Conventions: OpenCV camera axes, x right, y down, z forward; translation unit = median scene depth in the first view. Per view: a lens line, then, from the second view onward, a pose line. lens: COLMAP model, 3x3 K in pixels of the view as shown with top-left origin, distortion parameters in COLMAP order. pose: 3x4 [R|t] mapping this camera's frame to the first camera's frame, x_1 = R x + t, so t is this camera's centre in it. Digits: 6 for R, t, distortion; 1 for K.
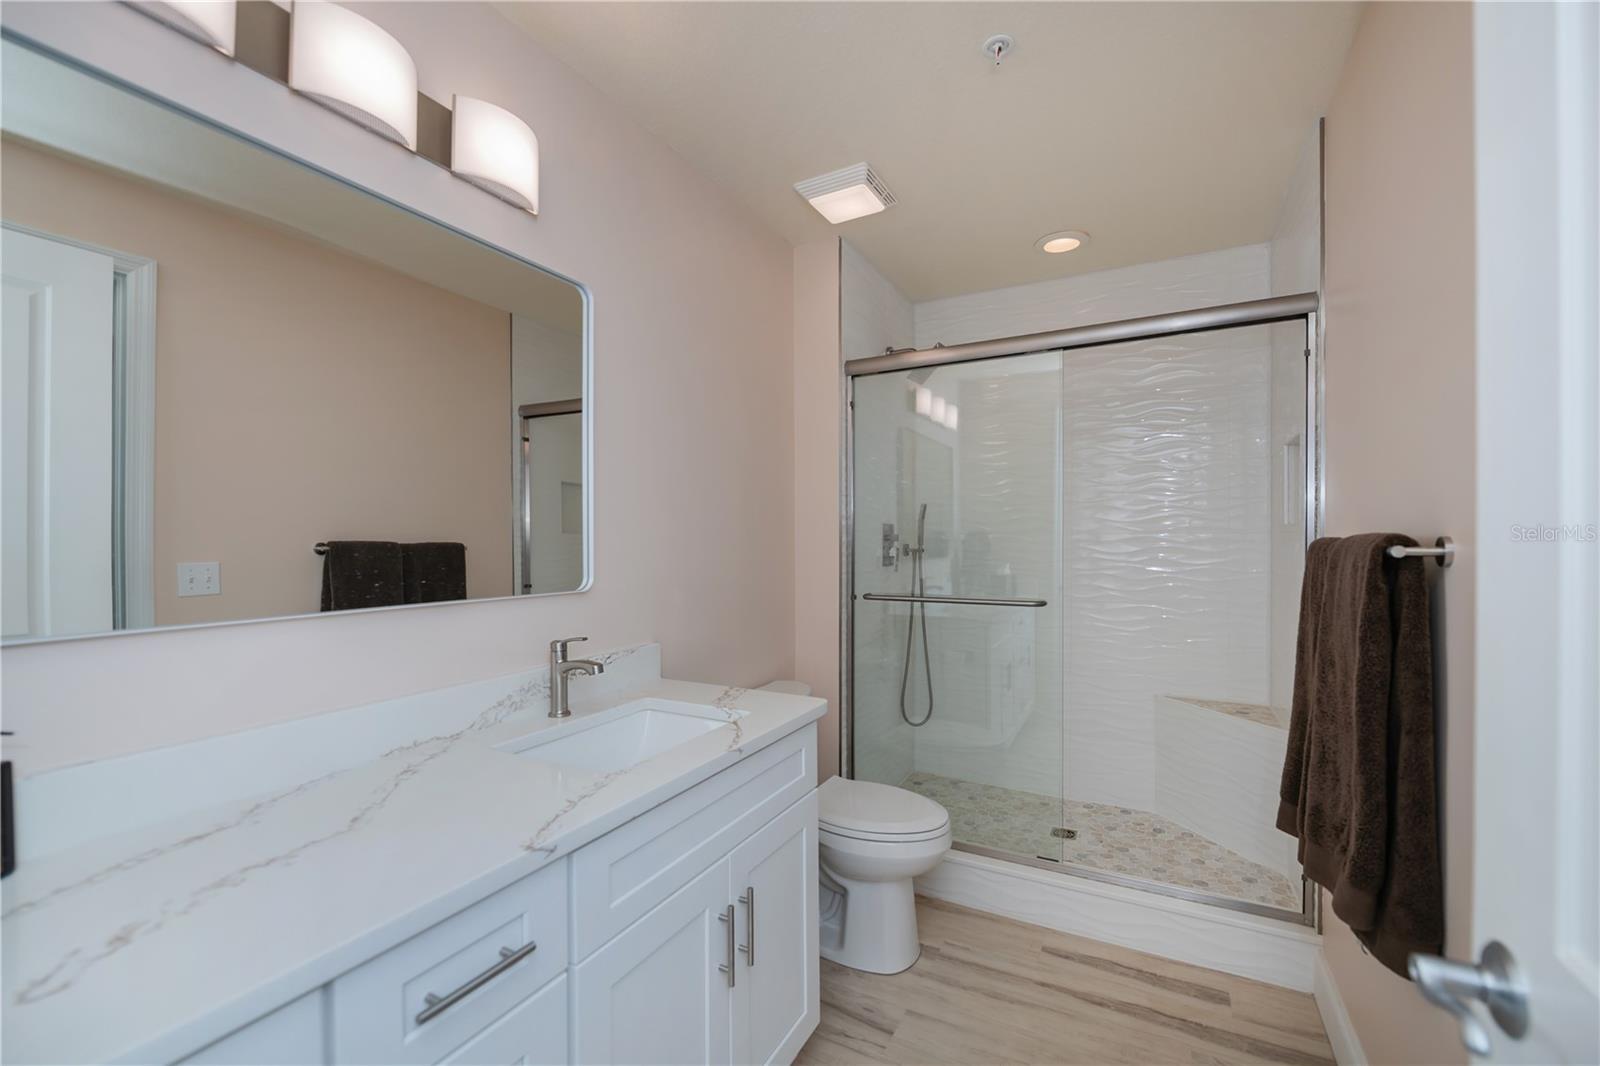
lens RADIAL K [[663.2, 0, 804.6], [0, 663.2, 550.2], [0, 0, 1]] dist [-0.003001, -0.000380]
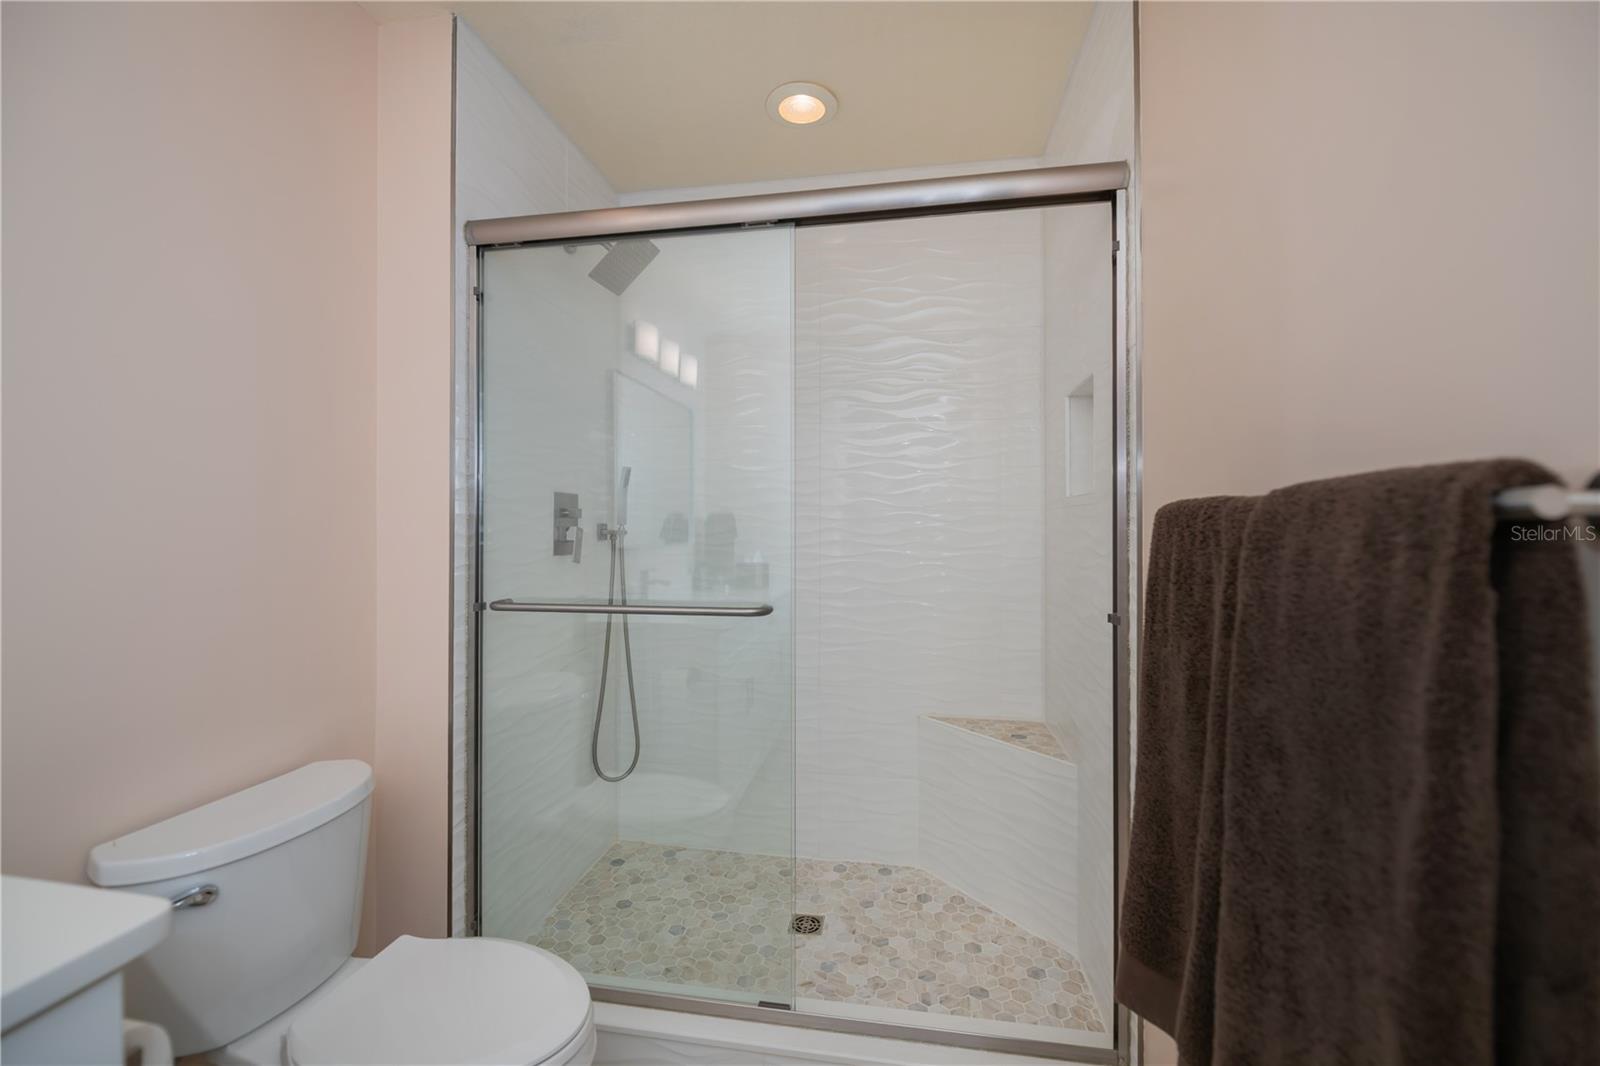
lens RADIAL K [[650.4, 0, 802.0], [0, 650.4, 539.4], [0, 0, 1]] dist [0.000059, -0.000064]
pose [[0.949258, -0.002788, 0.314486, 0.168733], [0.002588, 0.999996, 0.001056, 0.009242], [-0.314488, -0.000188, 0.949262, 0.336793]]
